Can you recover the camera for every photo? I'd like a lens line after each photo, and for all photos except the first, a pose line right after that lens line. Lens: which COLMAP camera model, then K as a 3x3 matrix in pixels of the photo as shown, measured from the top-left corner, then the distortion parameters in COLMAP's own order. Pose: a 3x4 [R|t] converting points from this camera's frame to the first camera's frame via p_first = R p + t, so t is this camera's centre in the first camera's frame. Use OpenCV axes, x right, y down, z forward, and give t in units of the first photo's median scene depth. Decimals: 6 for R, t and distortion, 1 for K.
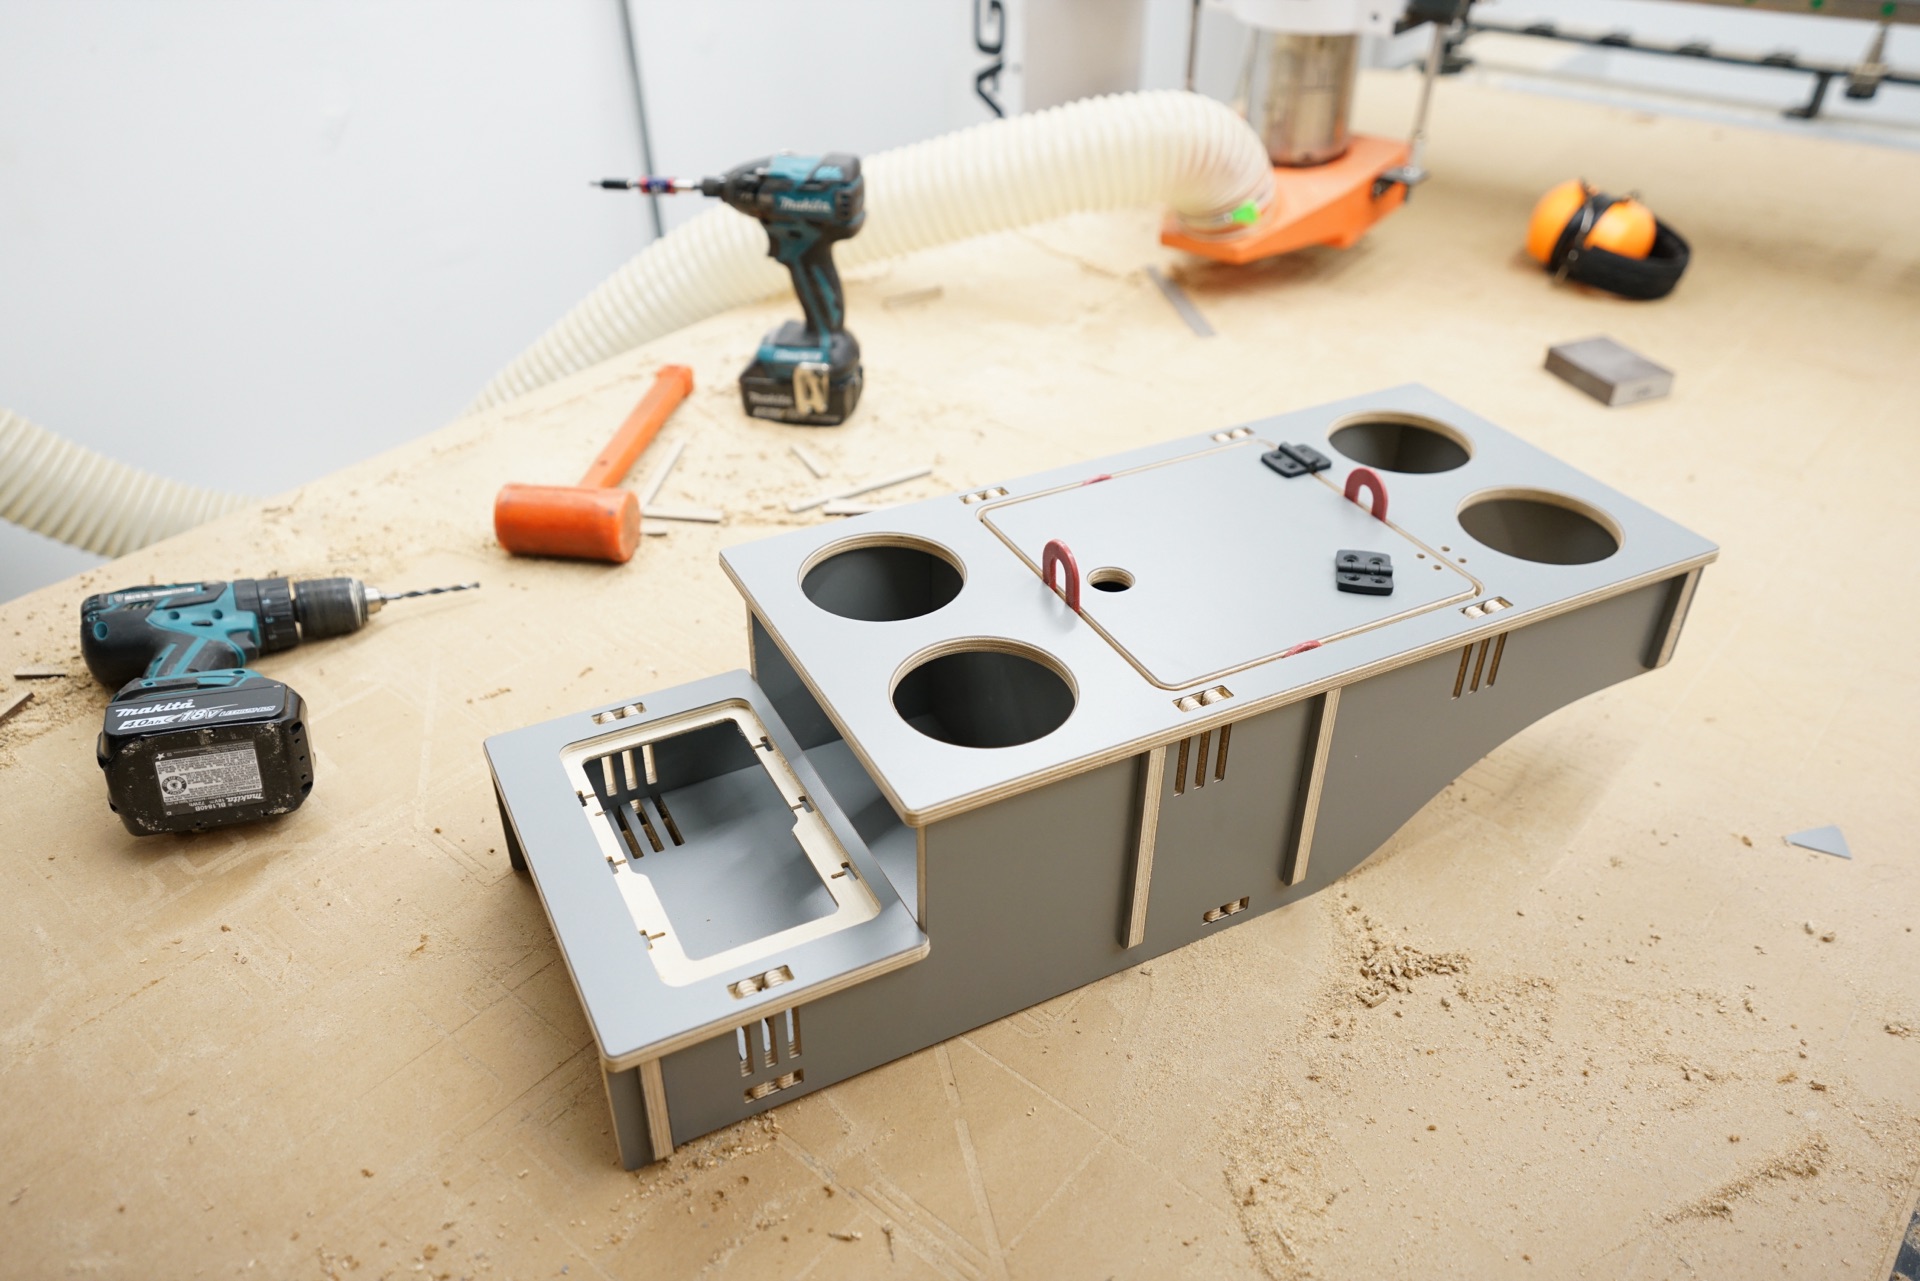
lens RADIAL K [[1464.2, 0, 960.0], [0, 1464.2, 640.5], [0, 0, 1]] dist [0.075294, -0.001839]
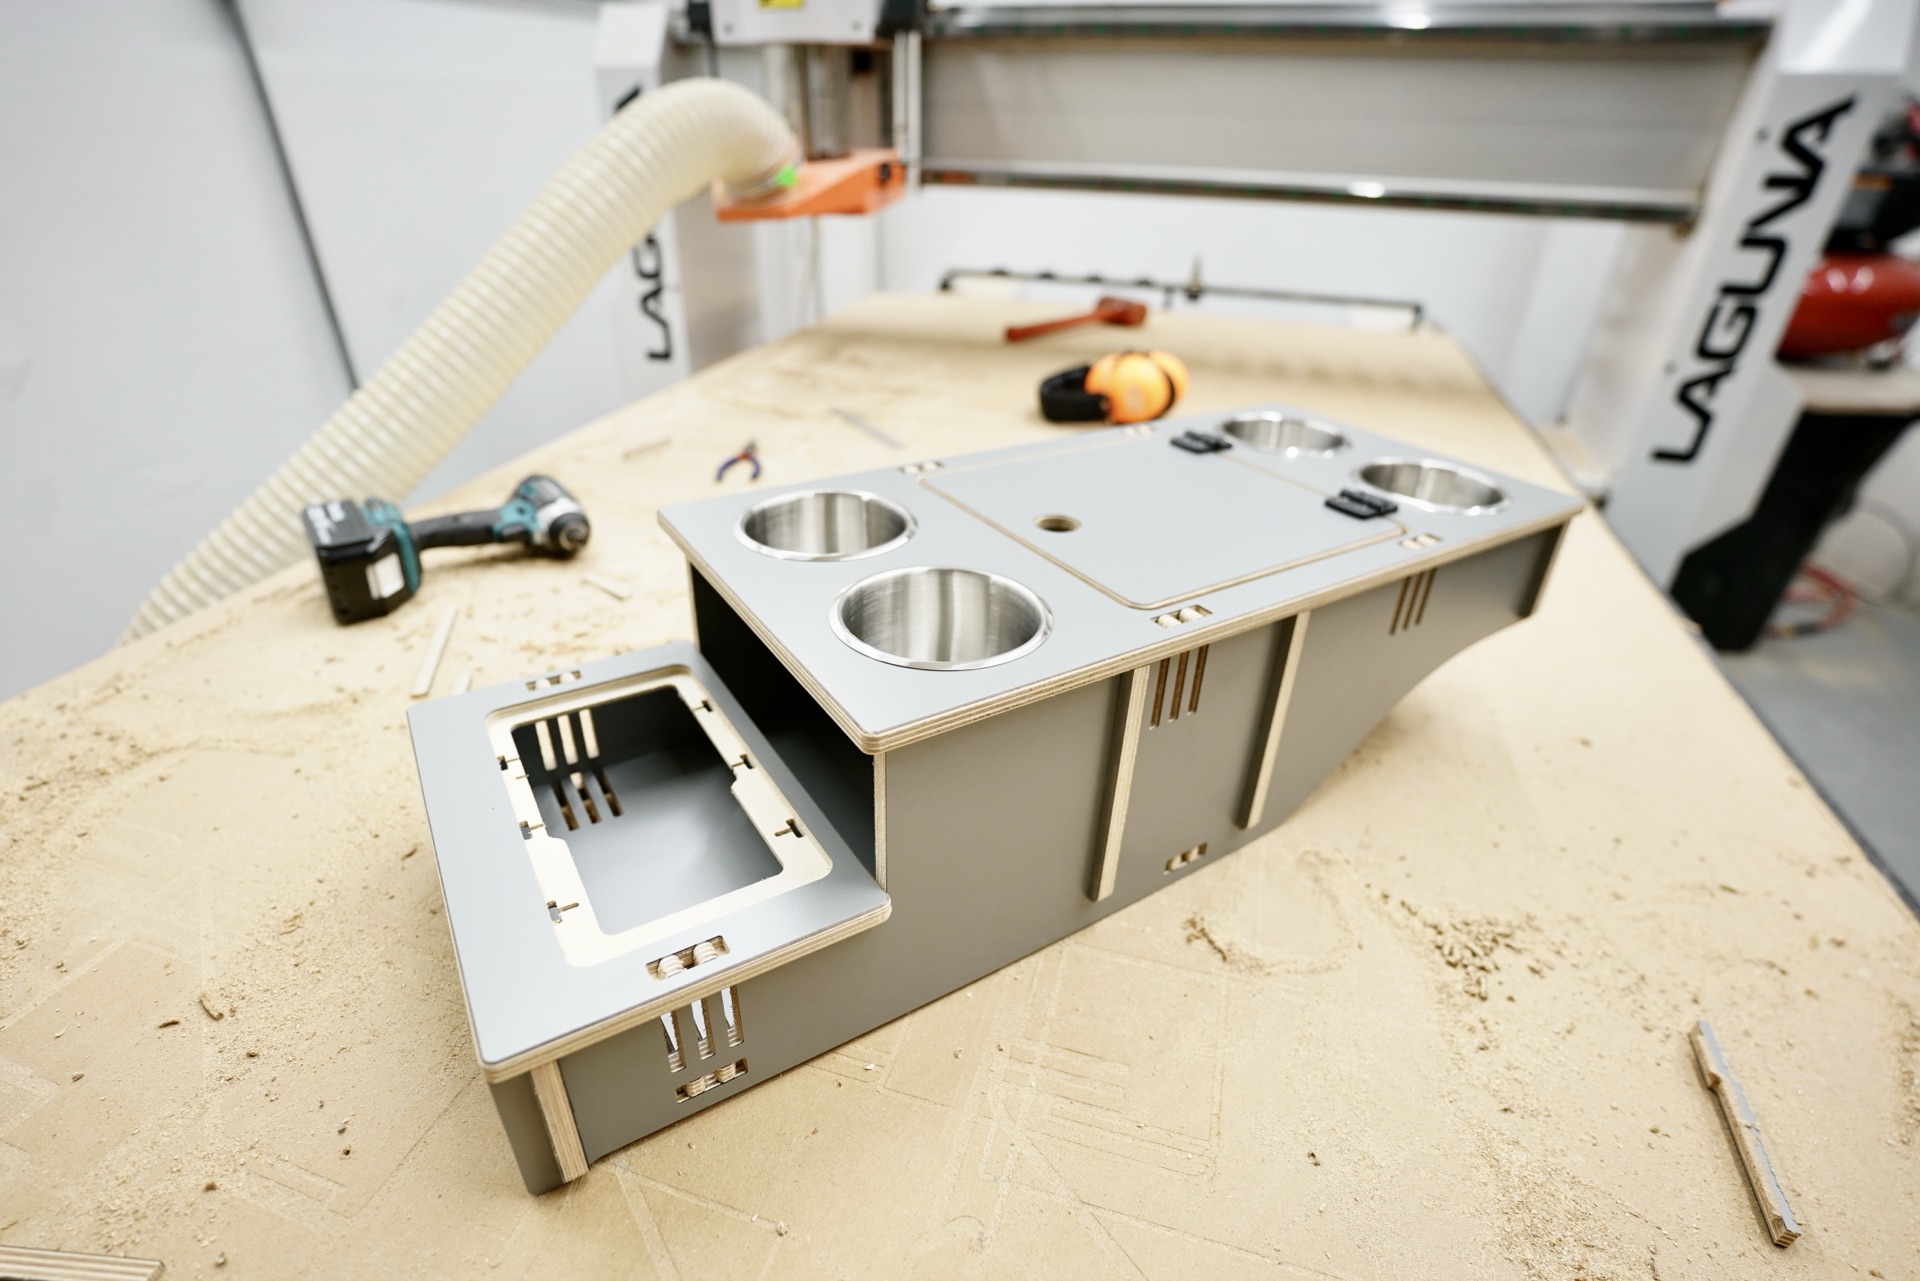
lens RADIAL K [[925.3, 0, 920.8], [0, 925.3, 638.9], [0, 0, 1]] dist [-0.026040, 0.000513]
pose [[0.997824, -0.029962, 0.058729, -0.026741], [0.035480, 0.994818, -0.095277, 0.093858], [-0.055570, 0.097154, 0.993717, 0.401454]]
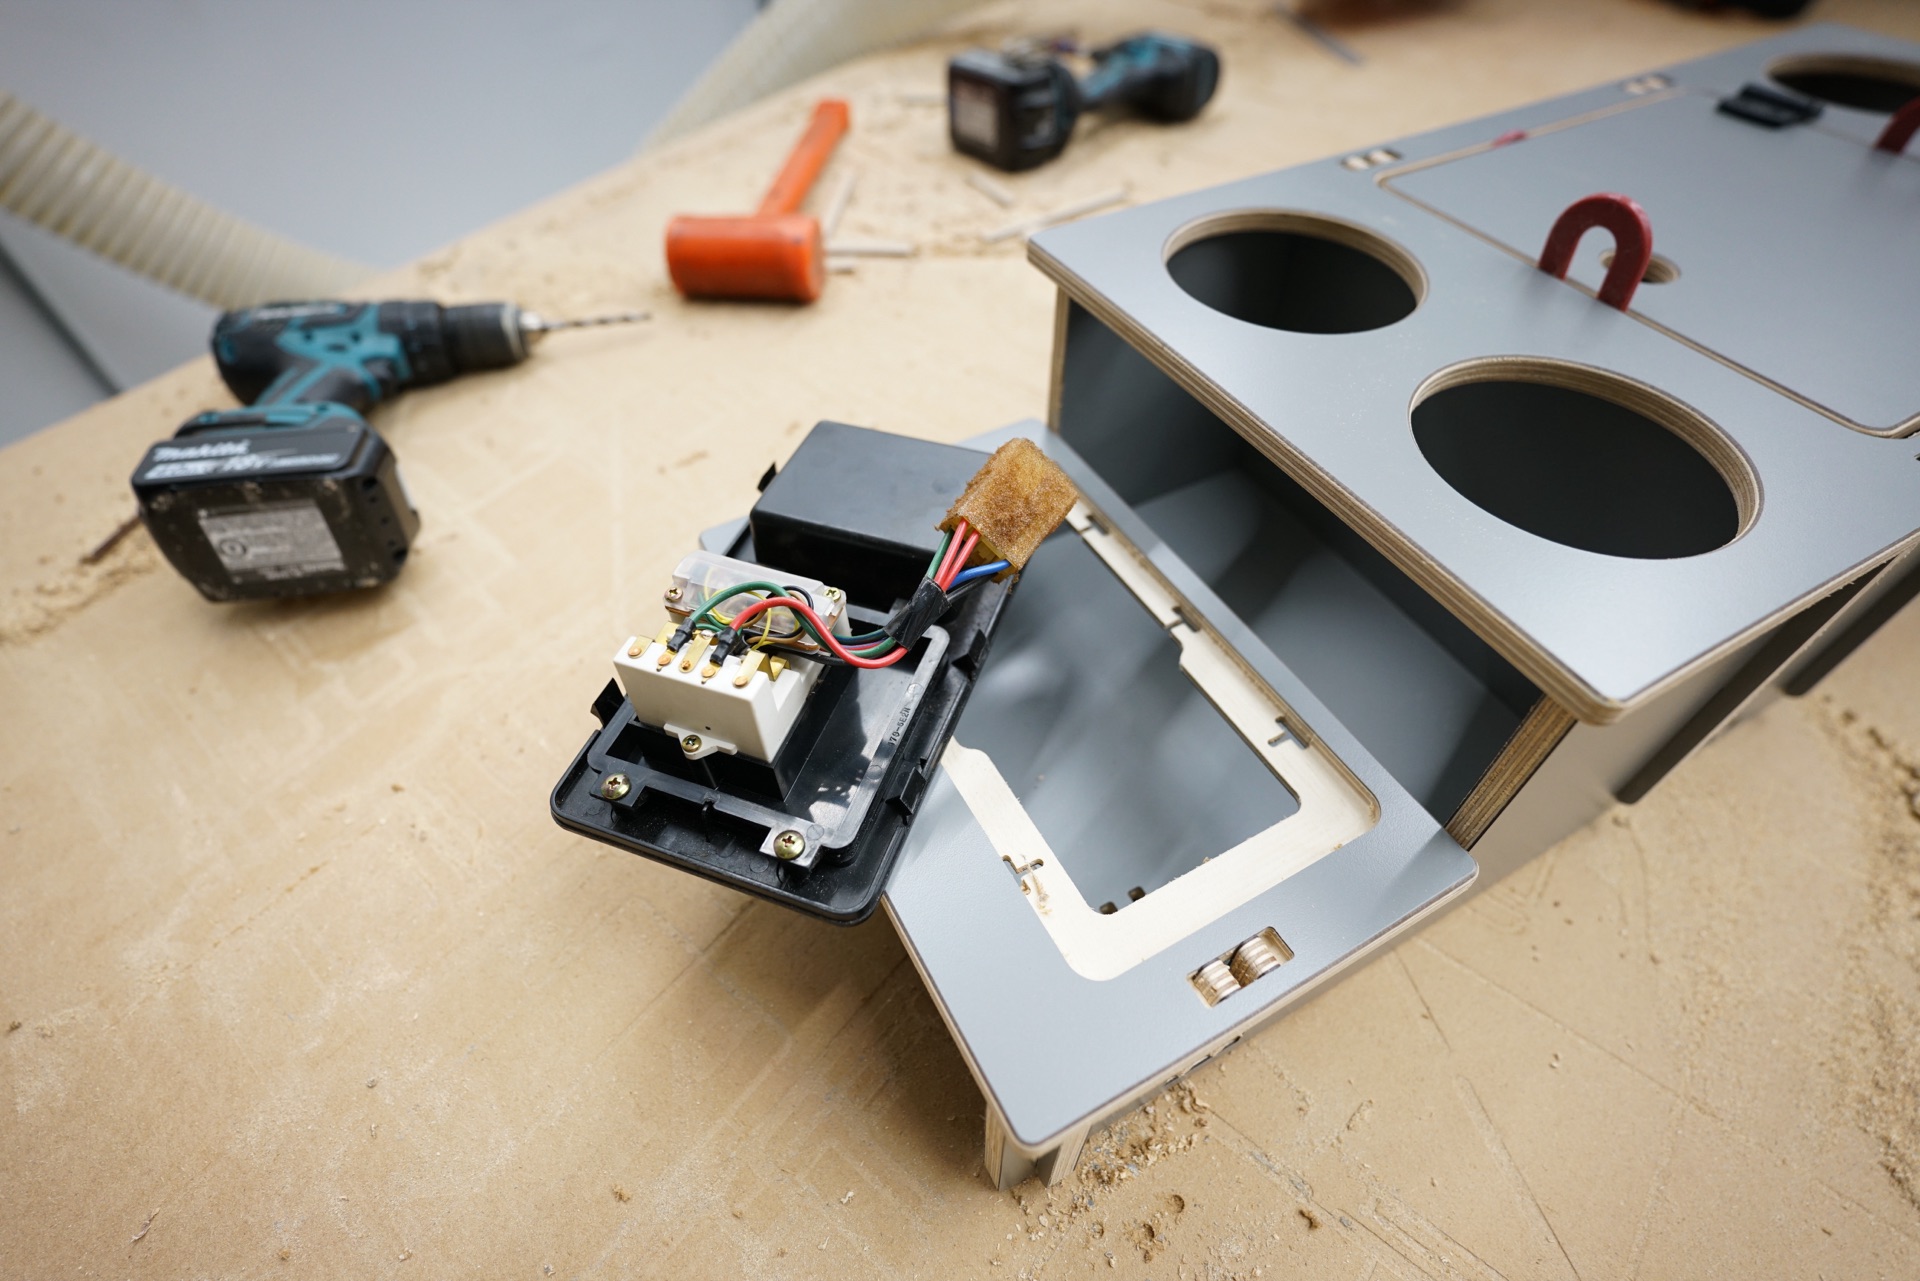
lens RADIAL K [[960.5, 0, 960.0], [0, 960.5, 640.5], [0, 0, 1]] dist [-0.033044, 0.000500]
pose [[0.999451, -0.031960, -0.008768, -0.204630], [0.033131, 0.970045, 0.240655, 0.011727], [0.000814, -0.240813, 0.970571, 0.571116]]
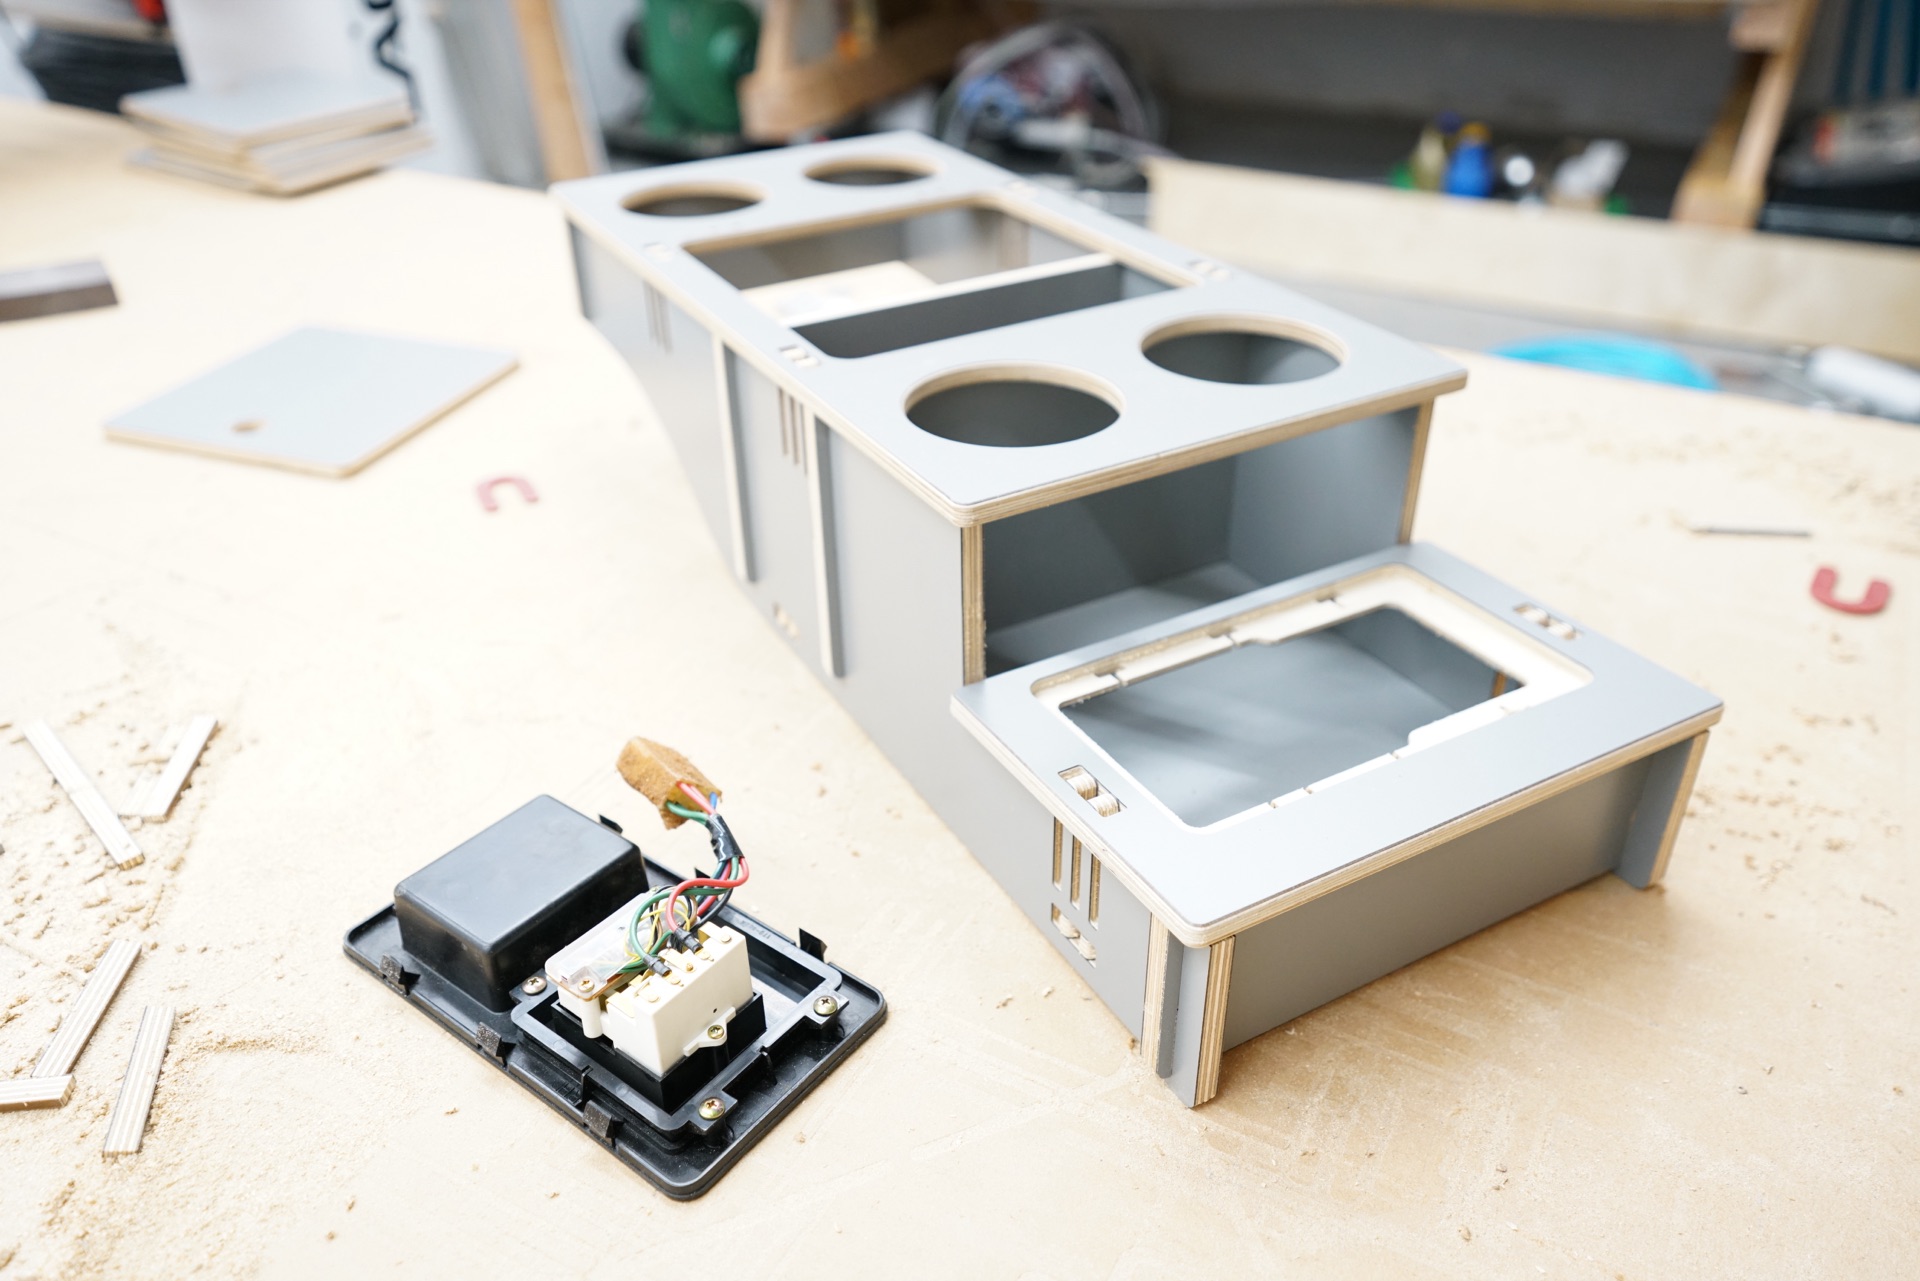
lens RADIAL K [[1464.2, 0, 960.0], [0, 1464.2, 640.5], [0, 0, 1]] dist [0.075294, -0.001839]
pose [[-0.043644, -0.597563, 0.800633, -0.697541], [0.564043, 0.646717, 0.513432, -0.342728], [-0.824591, 0.474000, 0.308826, 0.894685]]
